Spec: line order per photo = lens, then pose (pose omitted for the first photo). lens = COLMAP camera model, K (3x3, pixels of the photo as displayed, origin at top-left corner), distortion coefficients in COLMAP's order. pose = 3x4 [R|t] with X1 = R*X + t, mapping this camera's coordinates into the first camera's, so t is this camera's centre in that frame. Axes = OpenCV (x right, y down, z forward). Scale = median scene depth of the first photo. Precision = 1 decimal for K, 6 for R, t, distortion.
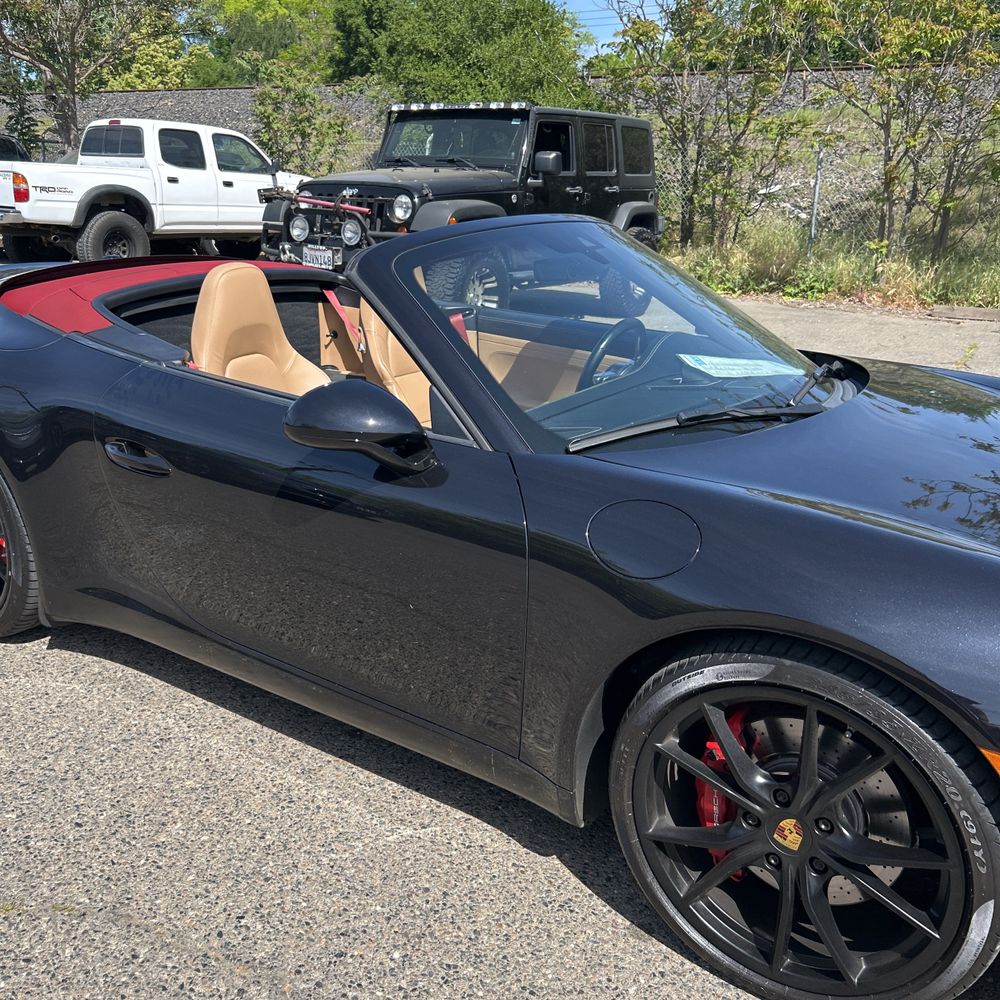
lens RADIAL K [[1010.8, 0, 492.1], [0, 1010.8, 499.2], [0, 0, 1]] dist [0.003156, 0.000000]
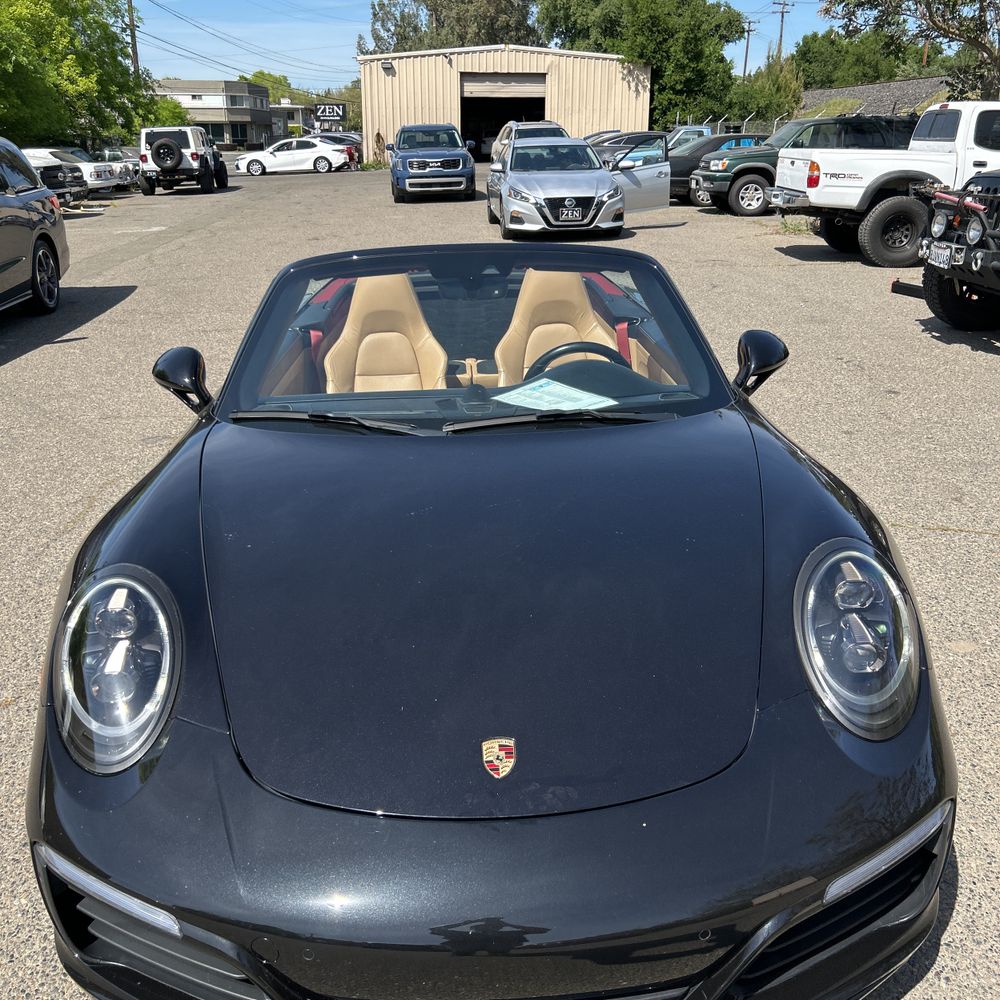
lens RADIAL K [[1010.8, 0, 500.8], [0, 1010.8, 493.2], [0, 0, 1]] dist [0.003156, 0.000000]
pose [[0.596646, 0.240137, -0.765733, 1.209151], [-0.222802, 0.966236, 0.129411, -0.185053], [0.770955, 0.093394, 0.630004, 0.355620]]
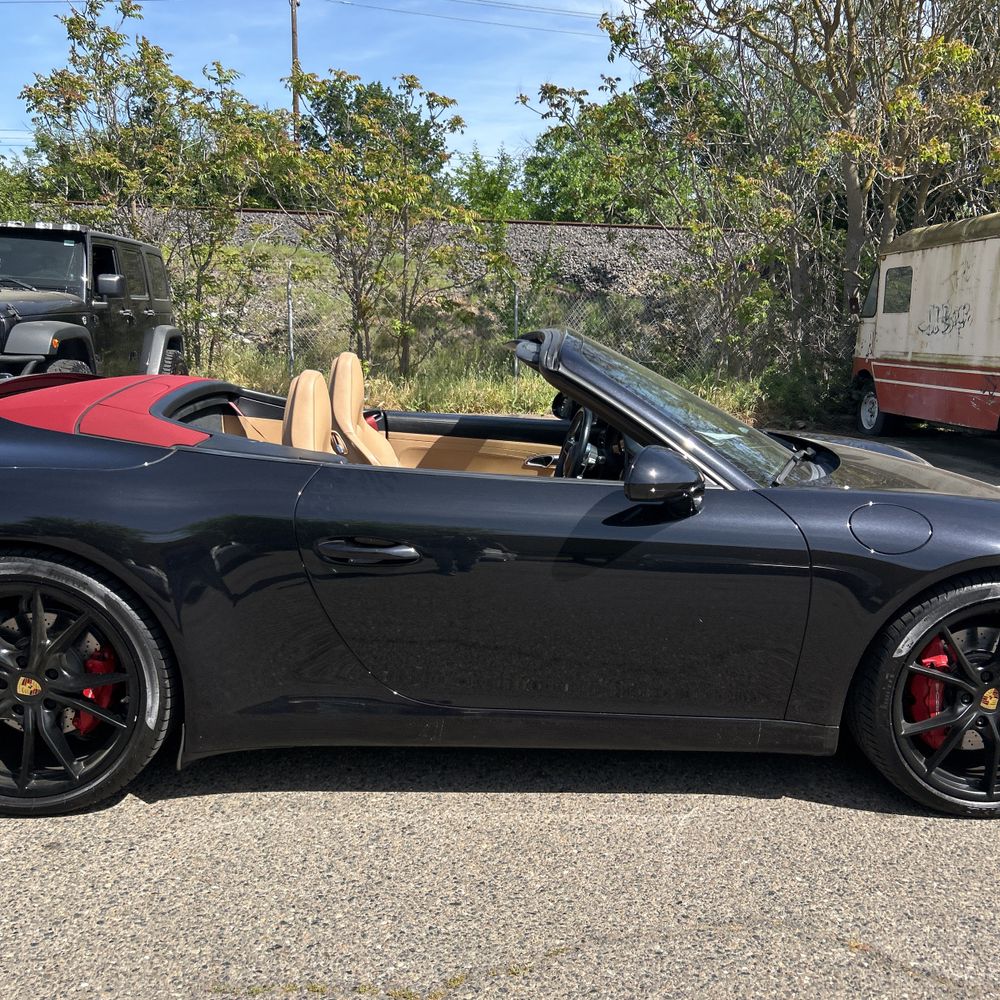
lens RADIAL K [[1010.8, 0, 513.3], [0, 1010.8, 499.5], [0, 0, 1]] dist [0.003156, 0.000000]
pose [[0.794109, -0.098237, 0.599784, -0.902994], [0.170418, 0.983253, -0.064588, 0.000066], [-0.583394, 0.153504, 0.797551, 0.095882]]
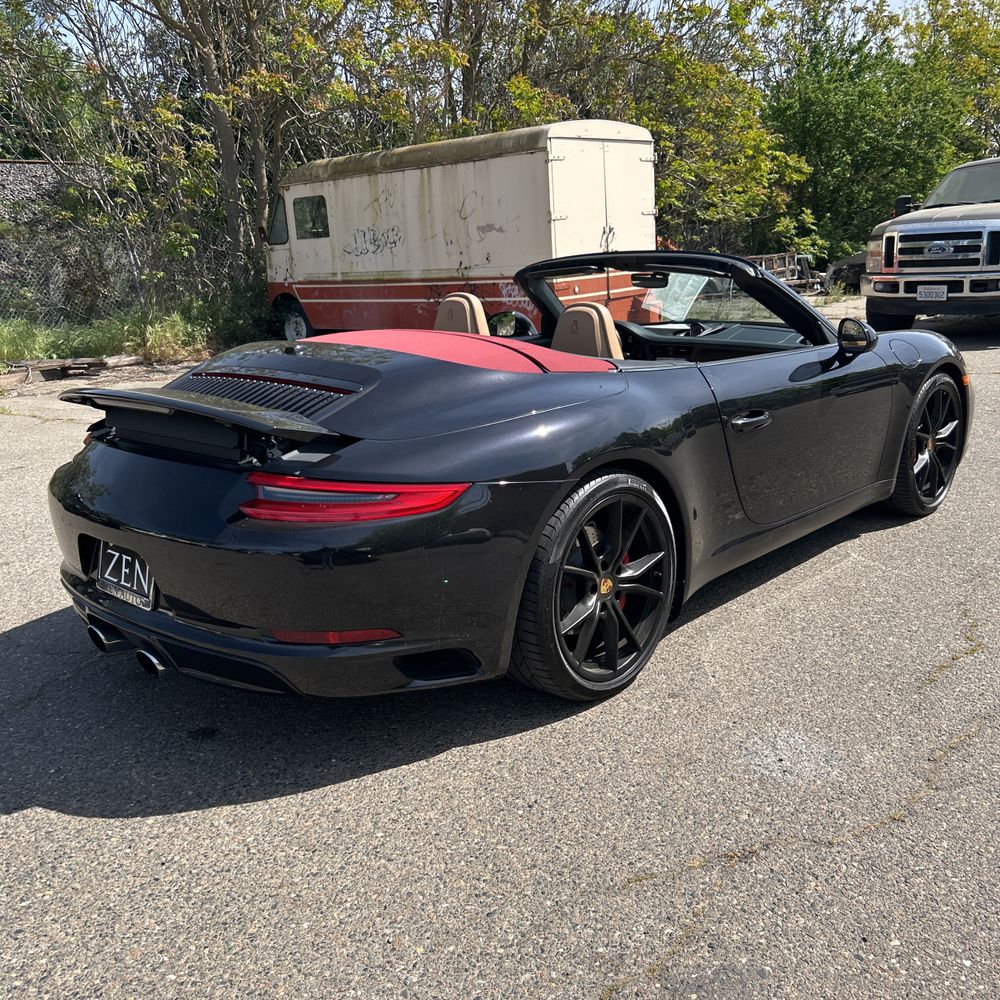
lens RADIAL K [[1010.8, 0, 494.2], [0, 1010.8, 507.0], [0, 0, 1]] dist [0.003156, 0.000000]
pose [[0.153932, -0.269336, 0.950665, -1.901928], [0.345009, 0.916225, 0.203715, -0.364419], [-0.925891, 0.296630, 0.233959, 1.114090]]
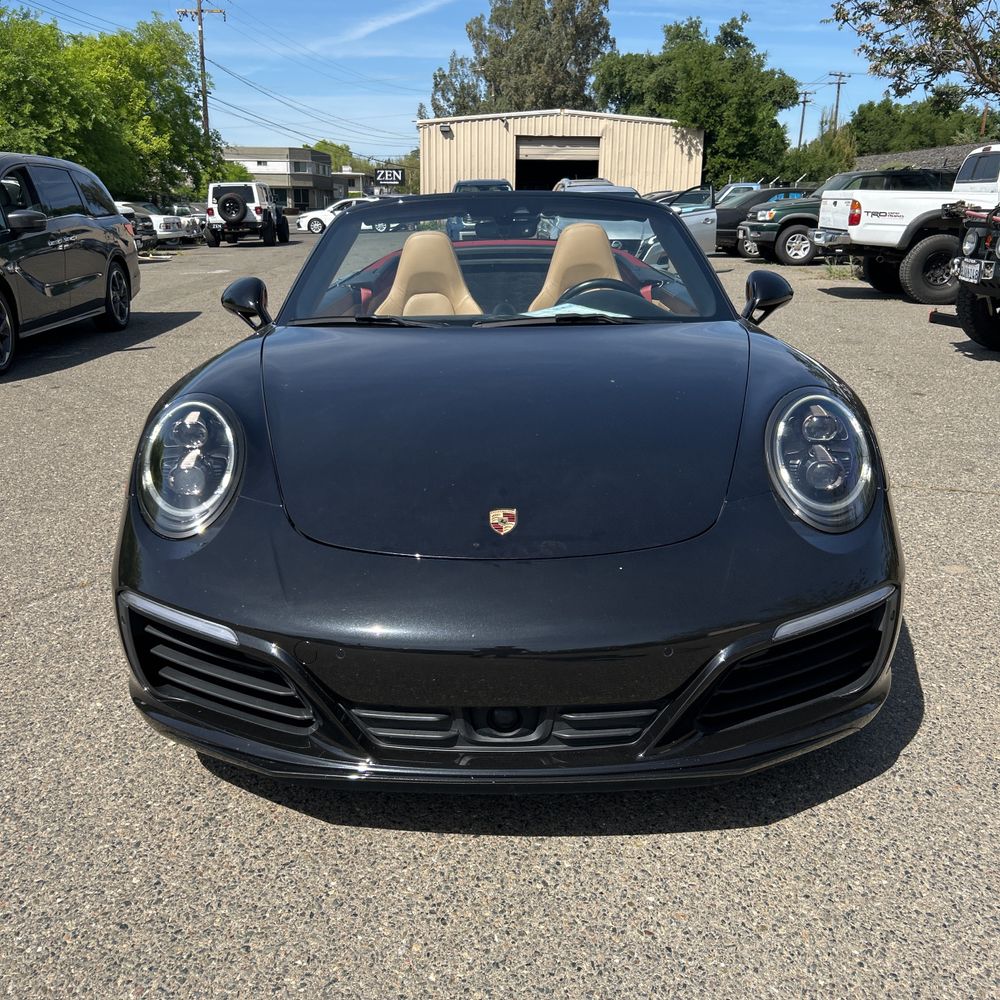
lens RADIAL K [[1010.8, 0, 491.2], [0, 1010.8, 510.3], [0, 0, 1]] dist [0.003156, 0.000000]
pose [[0.546624, 0.218330, -0.808415, 1.389638], [-0.241328, 0.965525, 0.097583, -0.000983], [0.801850, 0.141752, 0.580468, 0.317016]]
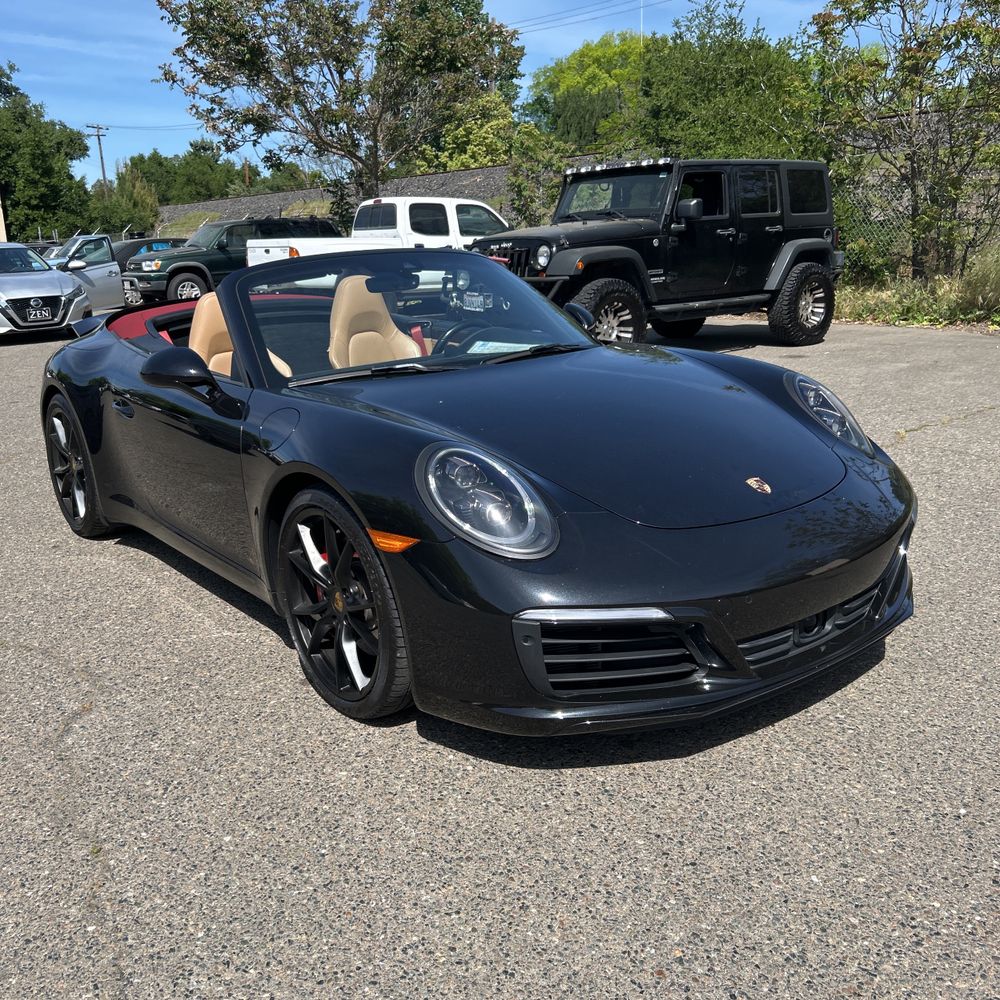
lens RADIAL K [[1010.8, 0, 492.5], [0, 1010.8, 498.7], [0, 0, 1]] dist [0.003156, 0.000000]
pose [[0.947202, 0.019793, -0.320025, 0.786364], [-0.037212, 0.998134, -0.048404, 0.171669], [0.318469, 0.057757, 0.946172, -0.373213]]
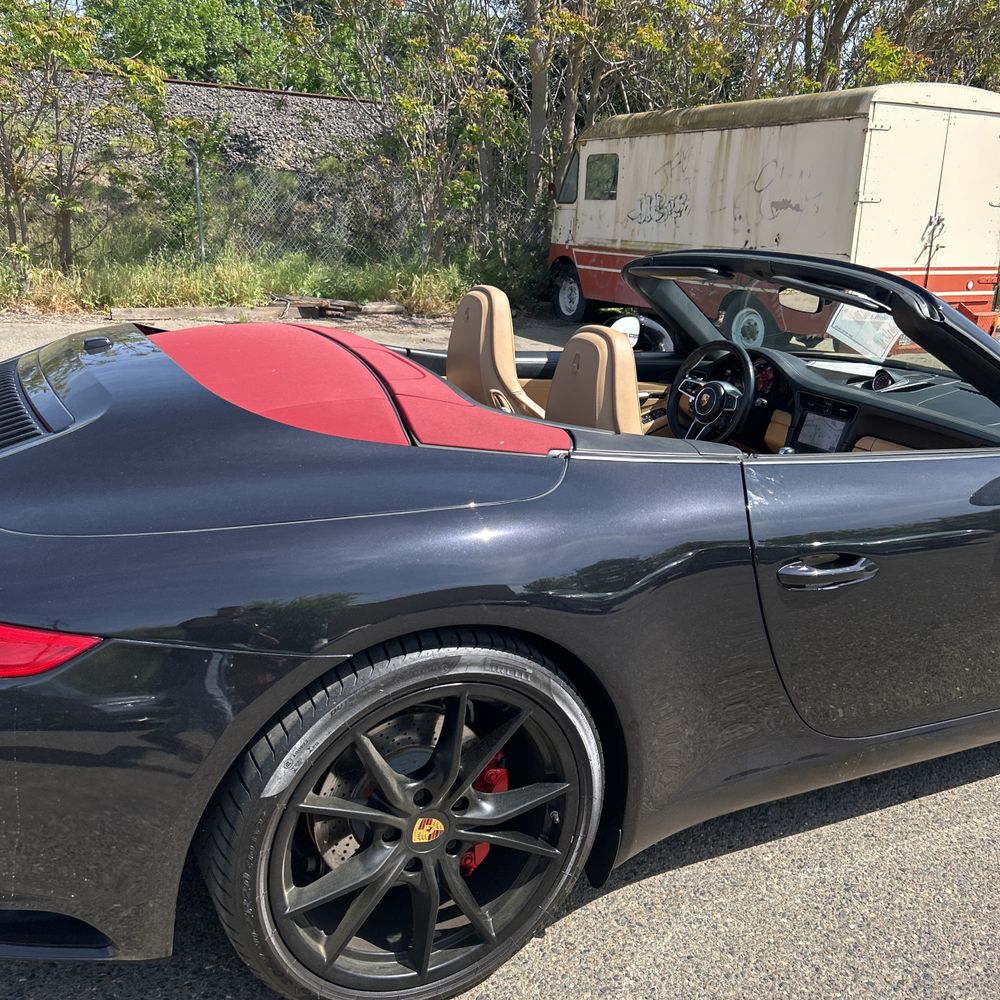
lens RADIAL K [[1010.8, 0, 490.5], [0, 1010.8, 492.8], [0, 0, 1]] dist [0.003156, 0.000000]
pose [[0.491742, -0.228818, 0.840138, -1.225172], [0.227982, 0.965029, 0.129392, -0.284405], [-0.840365, 0.127909, 0.526712, 0.852146]]
